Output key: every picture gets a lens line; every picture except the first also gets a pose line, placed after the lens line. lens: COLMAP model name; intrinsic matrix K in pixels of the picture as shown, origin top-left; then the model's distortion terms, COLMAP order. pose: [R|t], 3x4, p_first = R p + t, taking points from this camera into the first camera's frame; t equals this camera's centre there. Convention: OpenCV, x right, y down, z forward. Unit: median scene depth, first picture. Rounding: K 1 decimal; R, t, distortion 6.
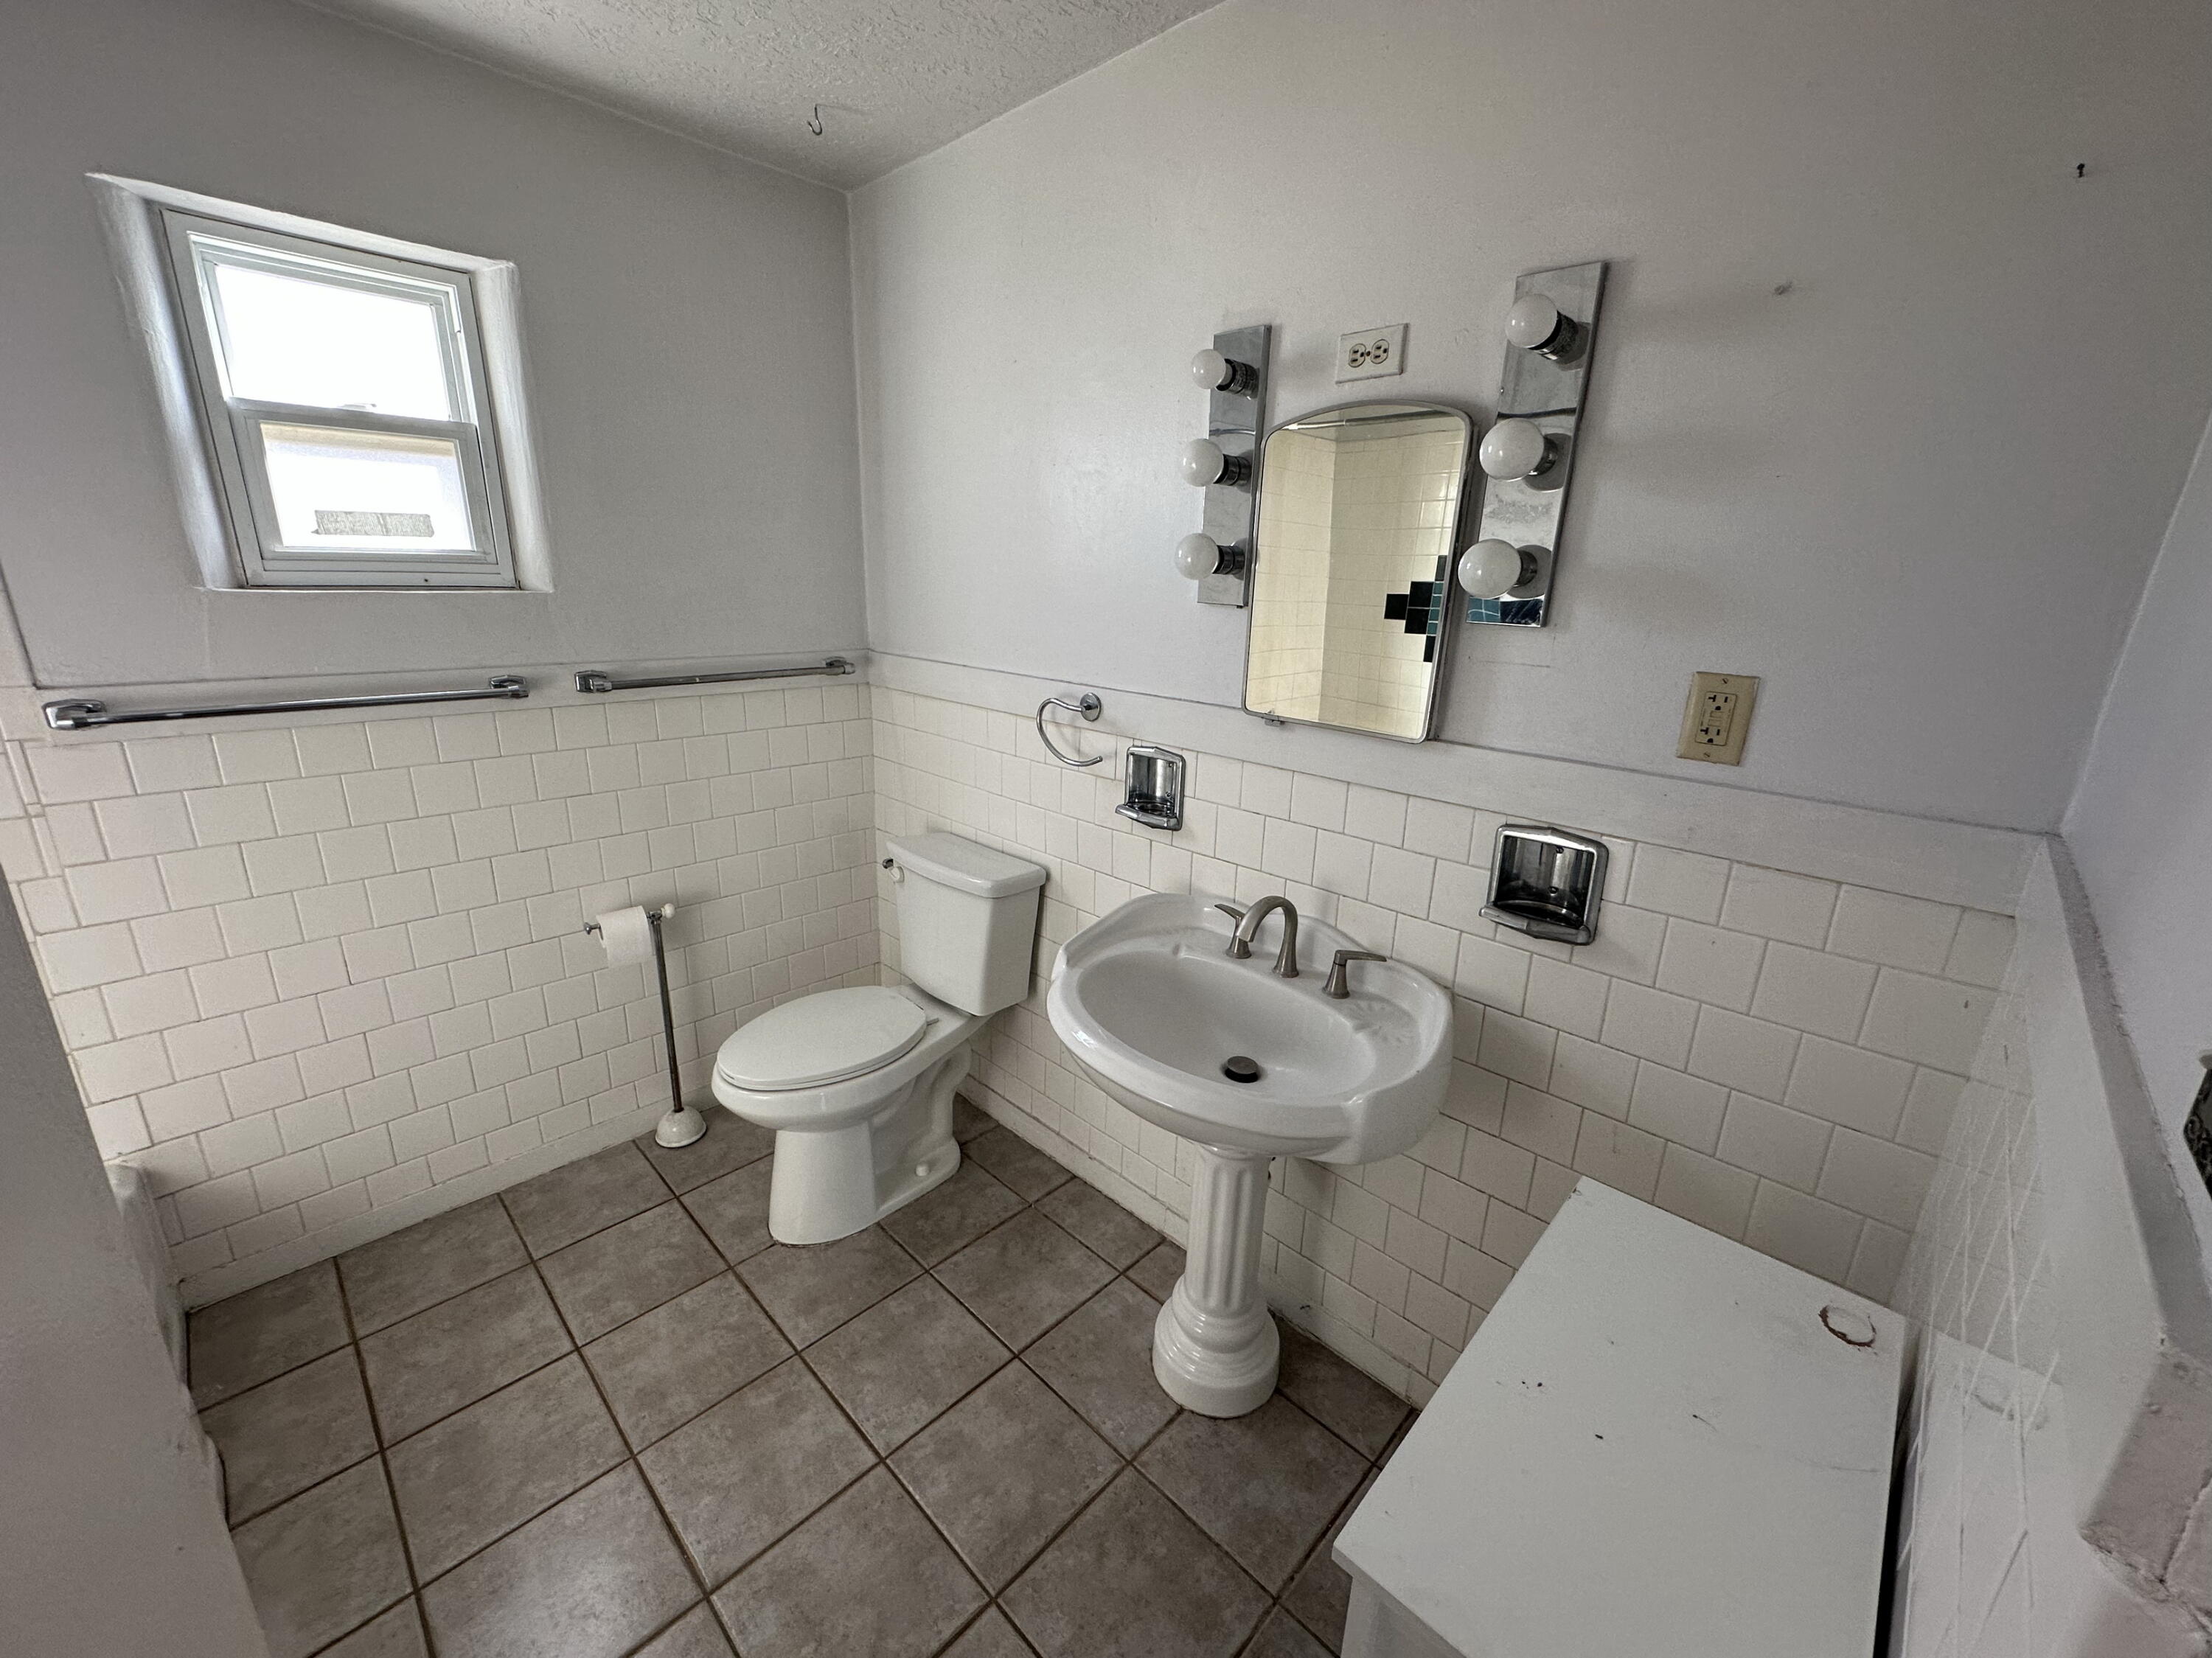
lens RADIAL K [[877.1, 0, 1104.7], [0, 877.1, 830.0], [0, 0, 1]] dist [0.000300, 0.000083]
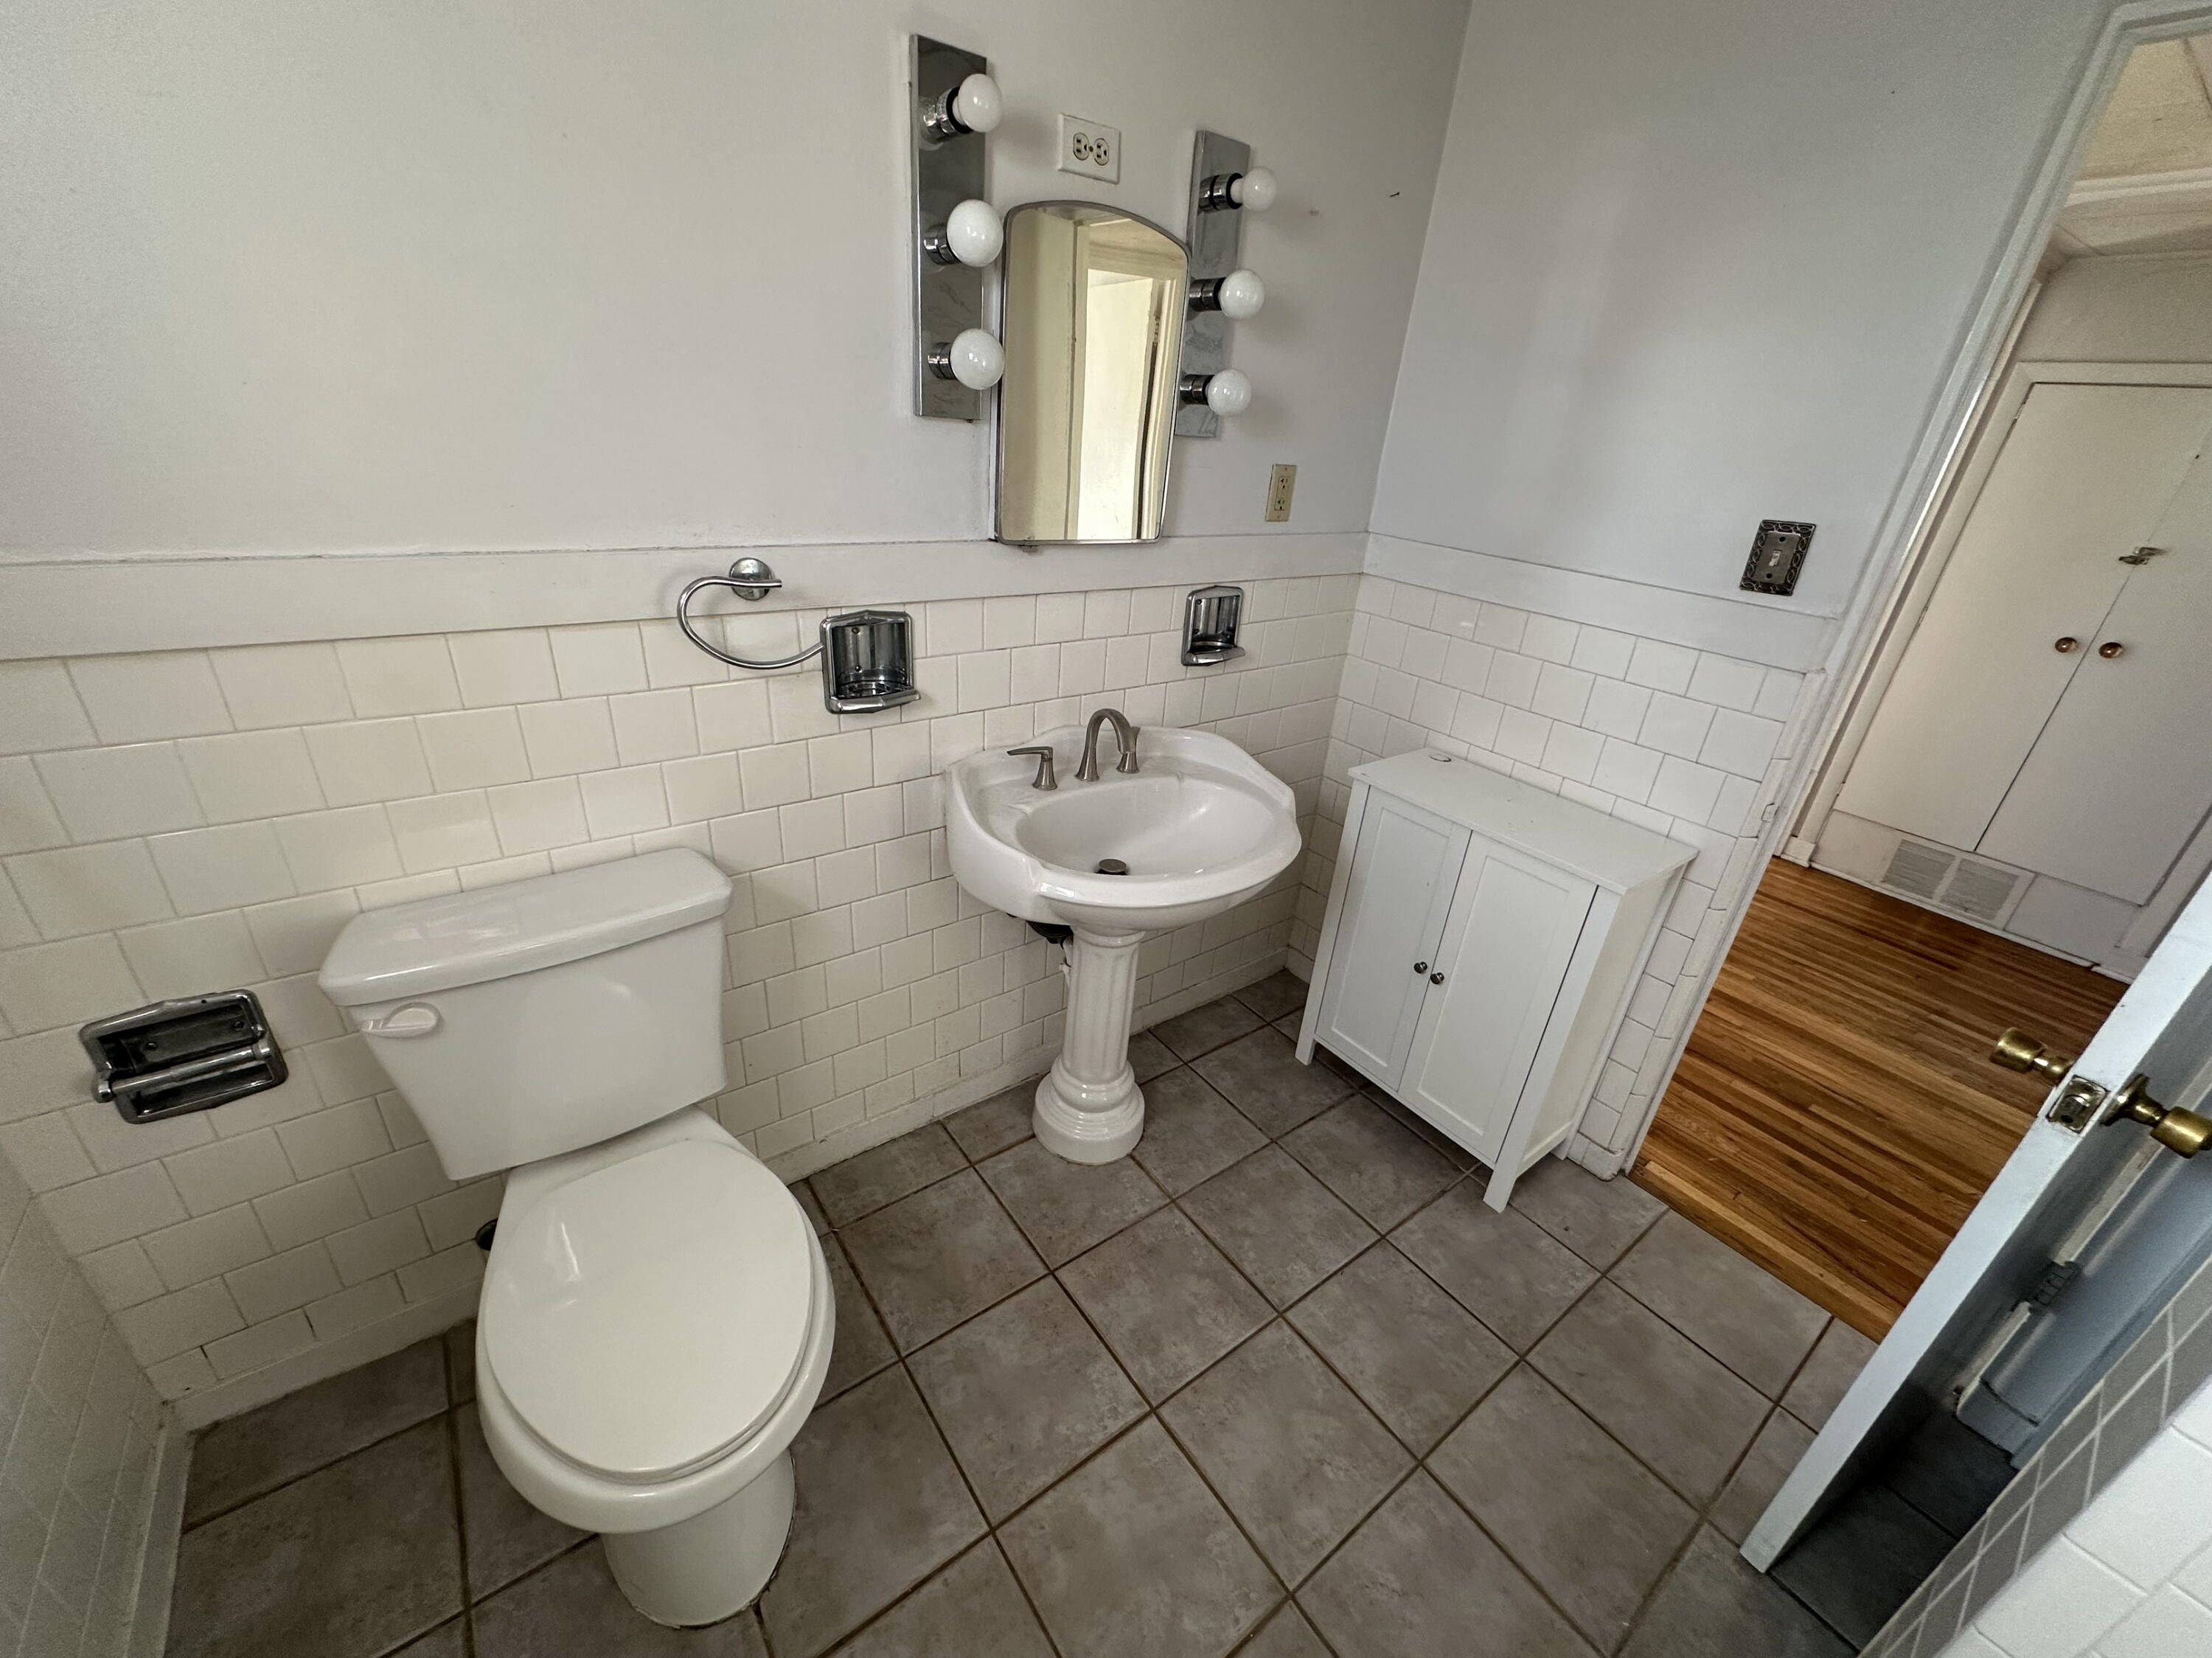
lens RADIAL K [[877.1, 0, 1103.7], [0, 877.1, 825.2], [0, 0, 1]] dist [0.000300, 0.000083]
pose [[0.164601, -0.444422, 0.880565, -0.792124], [0.212357, 0.887774, 0.408365, -0.231440], [-0.963229, 0.119777, 0.240505, 0.729399]]
